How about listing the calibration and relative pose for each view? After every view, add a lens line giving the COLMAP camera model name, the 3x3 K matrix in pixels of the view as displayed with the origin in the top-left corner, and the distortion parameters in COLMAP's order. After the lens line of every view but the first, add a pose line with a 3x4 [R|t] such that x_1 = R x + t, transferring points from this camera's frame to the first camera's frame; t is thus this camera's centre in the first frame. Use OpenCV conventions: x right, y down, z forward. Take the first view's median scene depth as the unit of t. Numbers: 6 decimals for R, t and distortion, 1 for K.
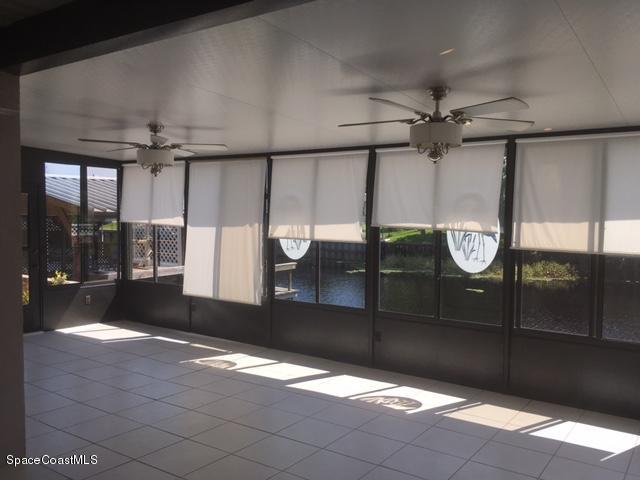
lens RADIAL K [[547.8, 0, 319.7], [0, 547.8, 242.3], [0, 0, 1]] dist [0.075121, -0.123238]
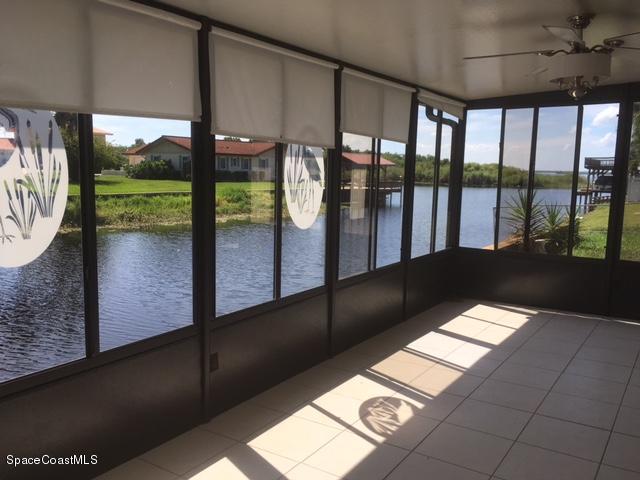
lens RADIAL K [[547.8, 0, 319.7], [0, 547.8, 242.3], [0, 0, 1]] dist [0.075121, -0.123238]
pose [[0.003786, -0.140207, 0.990115, -0.540746], [0.048004, 0.989006, 0.139866, -0.036940], [-0.998840, 0.047000, 0.010475, 1.038277]]
